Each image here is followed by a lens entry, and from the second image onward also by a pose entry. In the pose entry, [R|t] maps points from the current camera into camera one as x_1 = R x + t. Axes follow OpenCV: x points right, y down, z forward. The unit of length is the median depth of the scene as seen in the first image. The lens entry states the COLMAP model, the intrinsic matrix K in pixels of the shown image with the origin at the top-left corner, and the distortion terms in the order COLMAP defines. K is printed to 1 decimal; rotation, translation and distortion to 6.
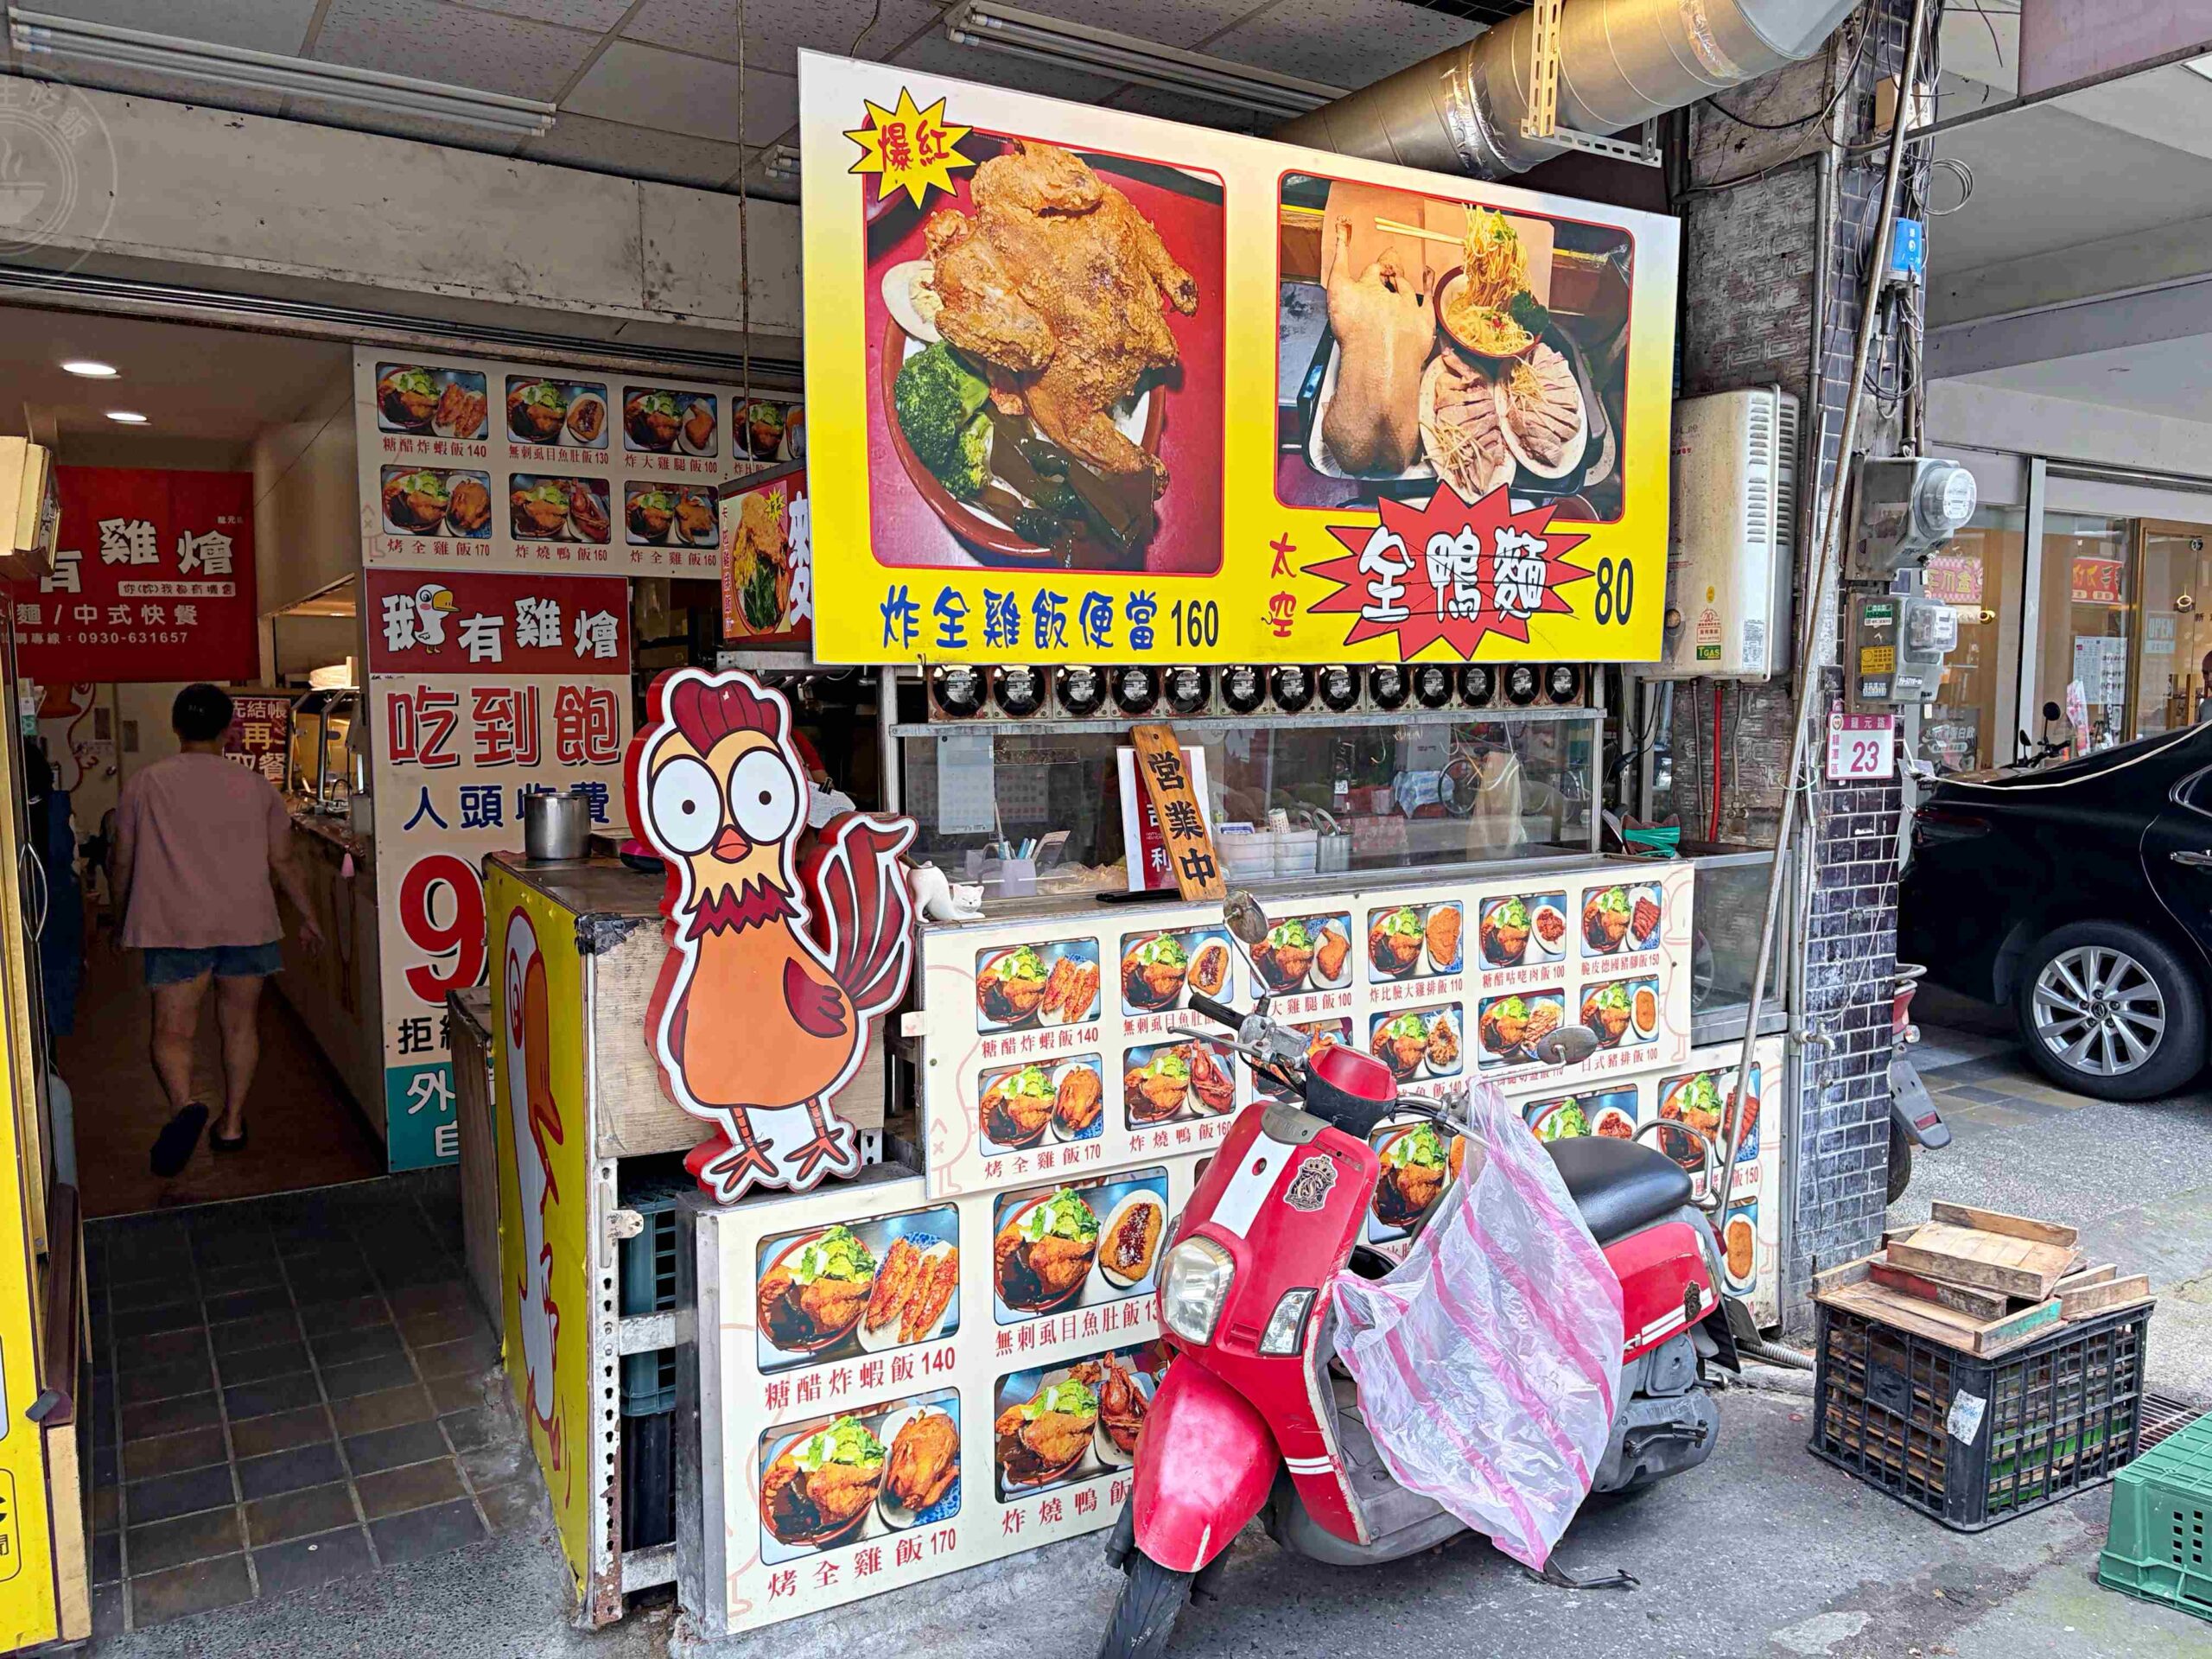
lens RADIAL K [[1675.5, 0, 1138.0], [0, 1675.5, 852.9], [0, 0, 1]] dist [0.068961, -0.098148]
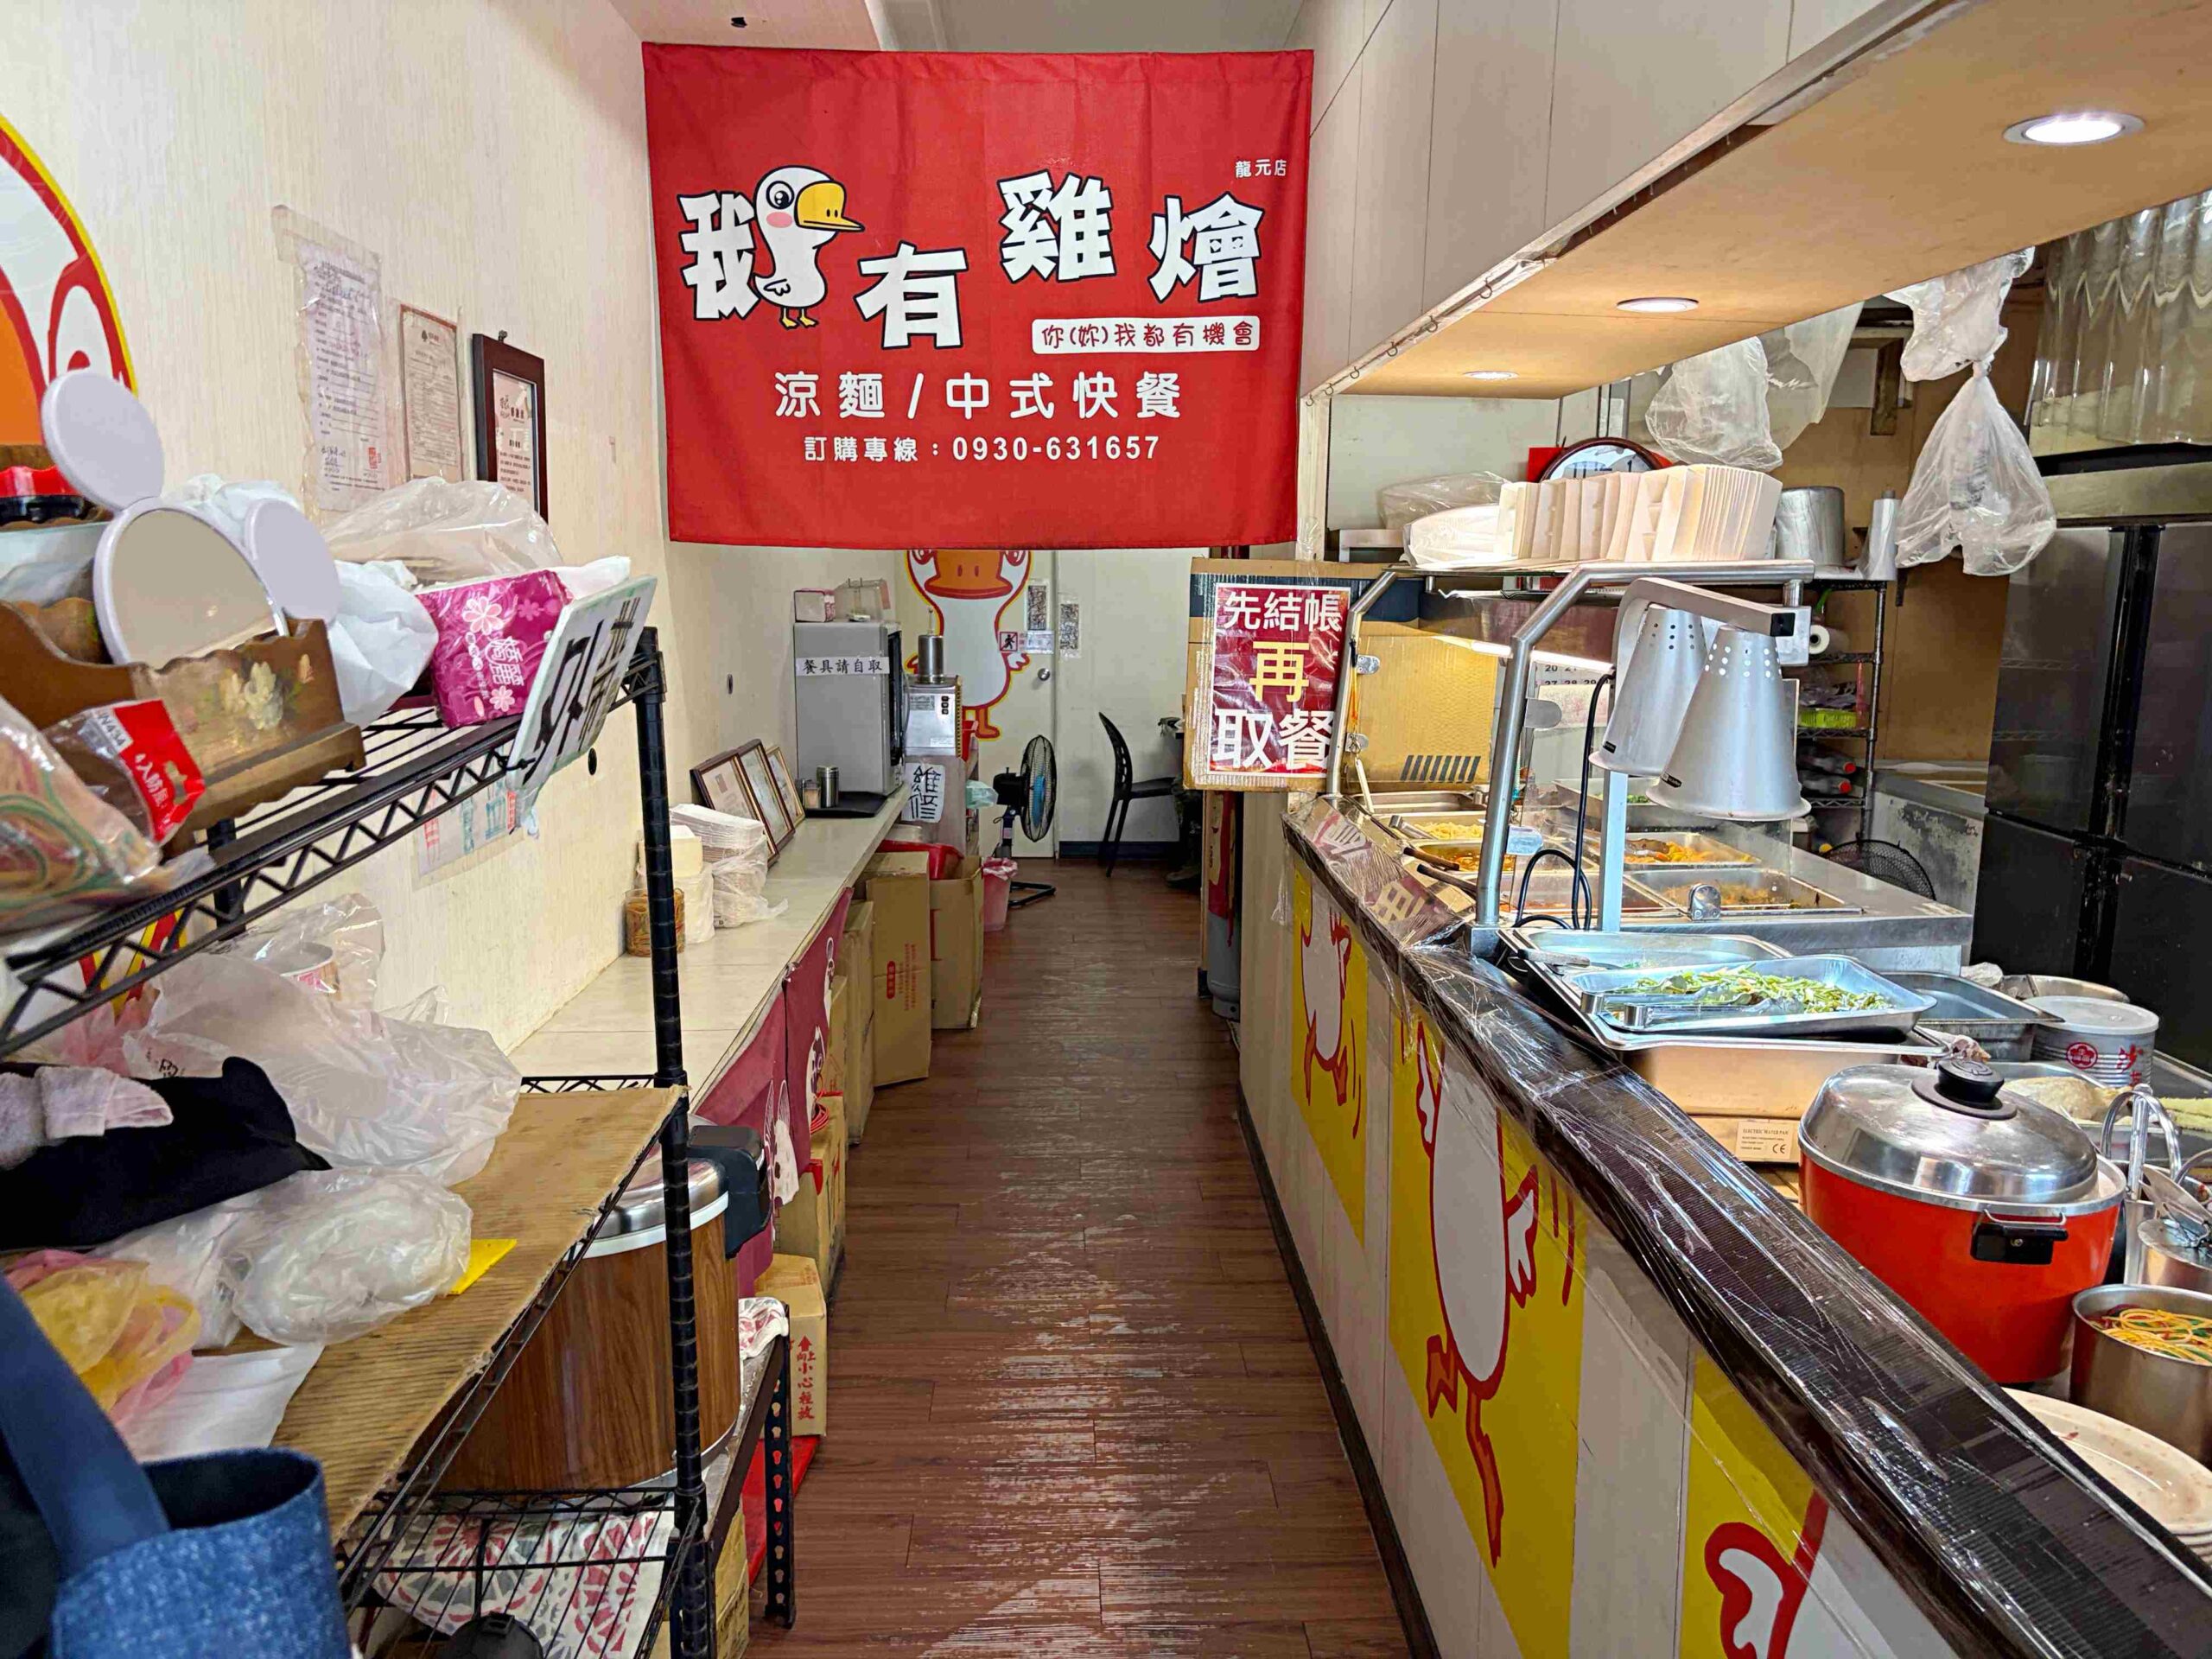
lens RADIAL K [[1675.5, 0, 1138.0], [0, 1675.5, 852.9], [0, 0, 1]] dist [0.068961, -0.098148]
pose [[0.873202, 0.095222, -0.477965, -0.758876], [-0.059445, 0.994214, 0.089470, -0.132121], [0.483719, -0.049713, 0.873810, 1.337107]]
